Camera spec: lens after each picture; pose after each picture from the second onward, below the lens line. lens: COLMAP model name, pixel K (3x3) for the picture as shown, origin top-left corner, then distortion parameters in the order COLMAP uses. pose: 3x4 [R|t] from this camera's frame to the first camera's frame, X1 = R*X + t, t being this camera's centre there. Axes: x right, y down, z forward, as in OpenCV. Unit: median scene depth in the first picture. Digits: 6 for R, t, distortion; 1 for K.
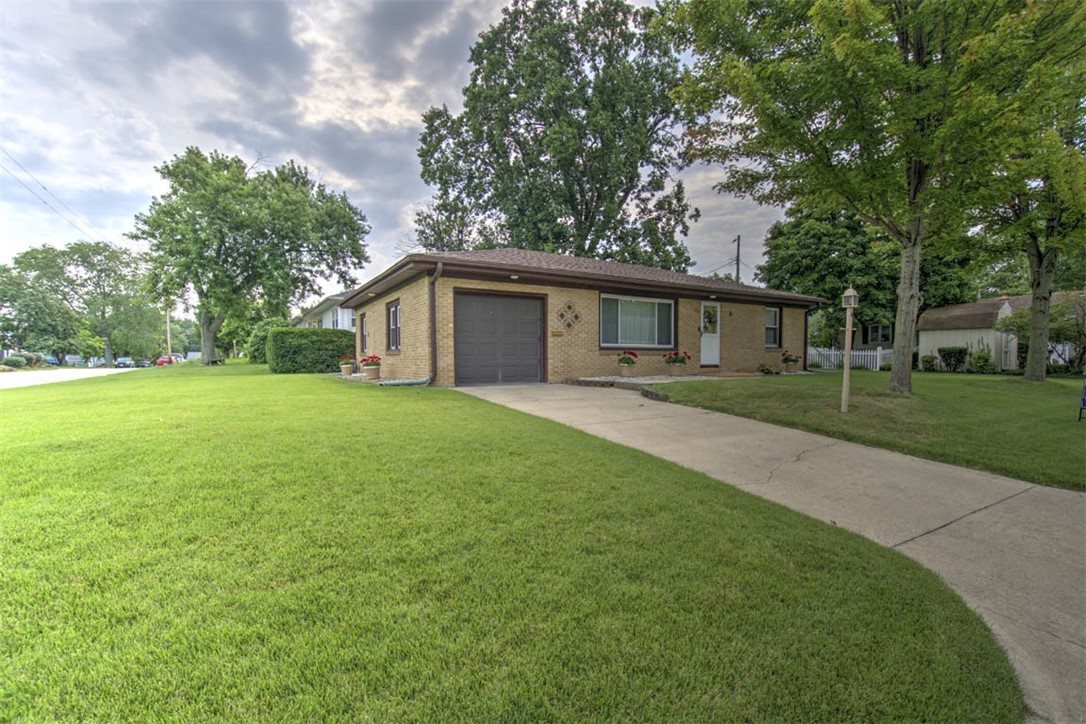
lens RADIAL K [[464.9, 0, 568.4], [0, 464.9, 367.0], [0, 0, 1]] dist [-0.000466, 0.000251]
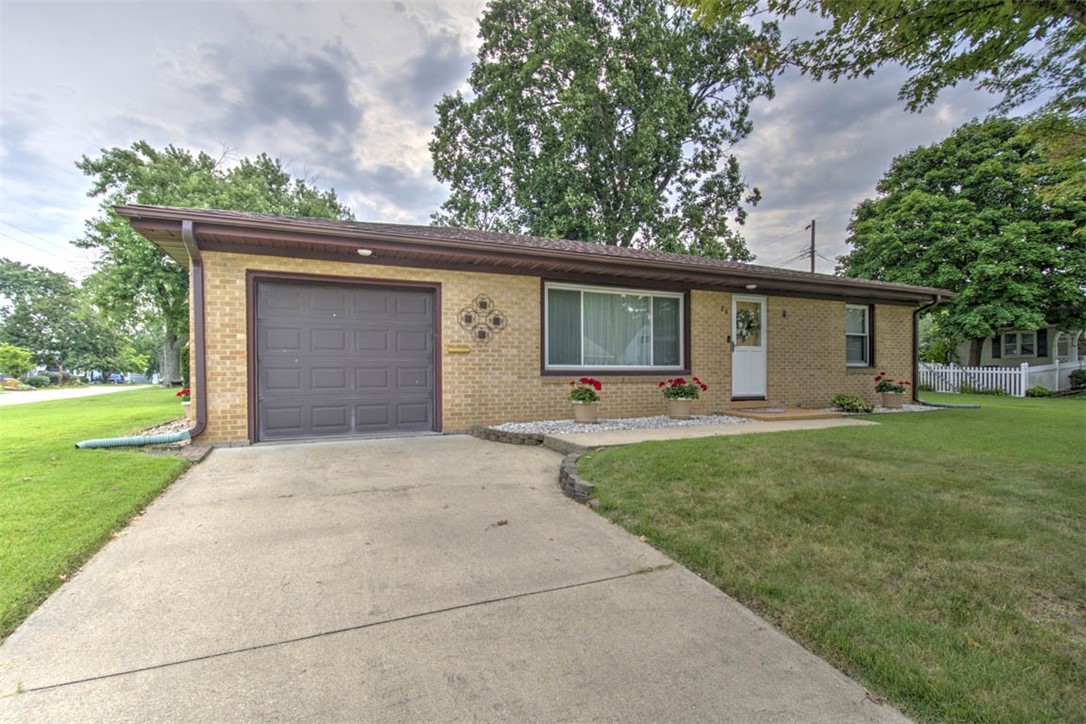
lens RADIAL K [[506.9, 0, 543.5], [0, 506.9, 366.9], [0, 0, 1]] dist [-0.000352, -0.003878]
pose [[0.988610, -0.003110, -0.150470, 0.059606], [-0.001903, 0.999448, -0.033159, -0.009383], [0.150490, 0.033068, 0.988058, 0.127525]]
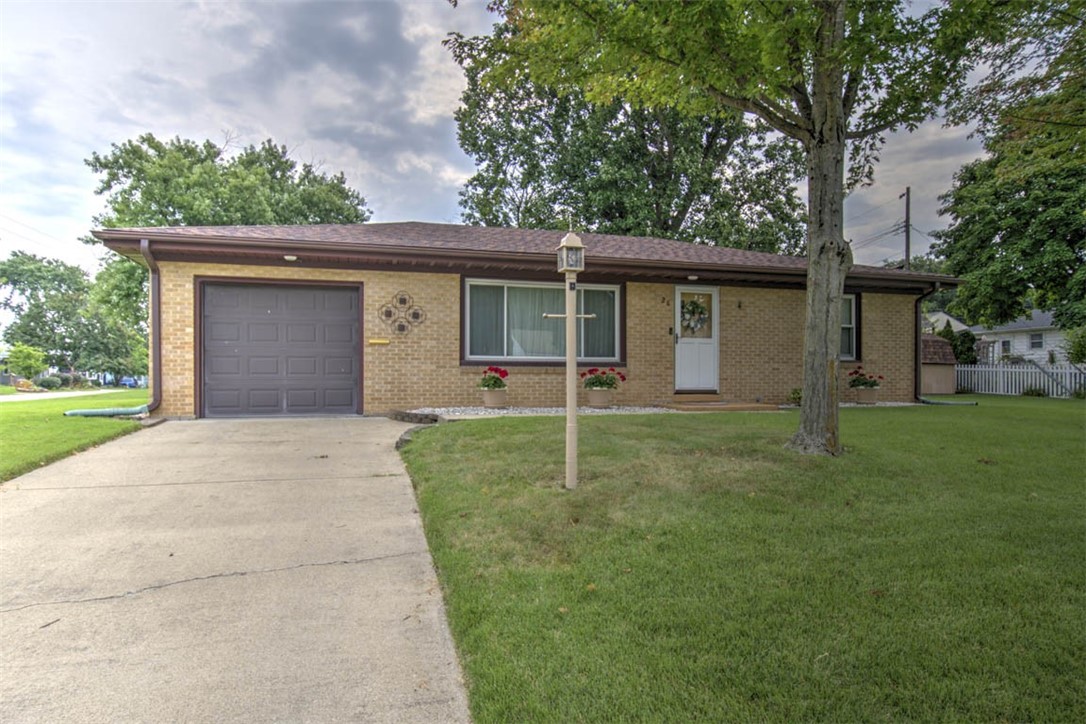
lens RADIAL K [[628.2, 0, 542.9], [0, 628.2, 359.2], [0, 0, 1]] dist [-0.014066, 0.001527]
pose [[0.963837, -0.006923, -0.266402, 0.145280], [-0.006953, 0.998669, -0.051105, -0.000654], [0.266401, 0.051109, 0.962506, 0.069878]]
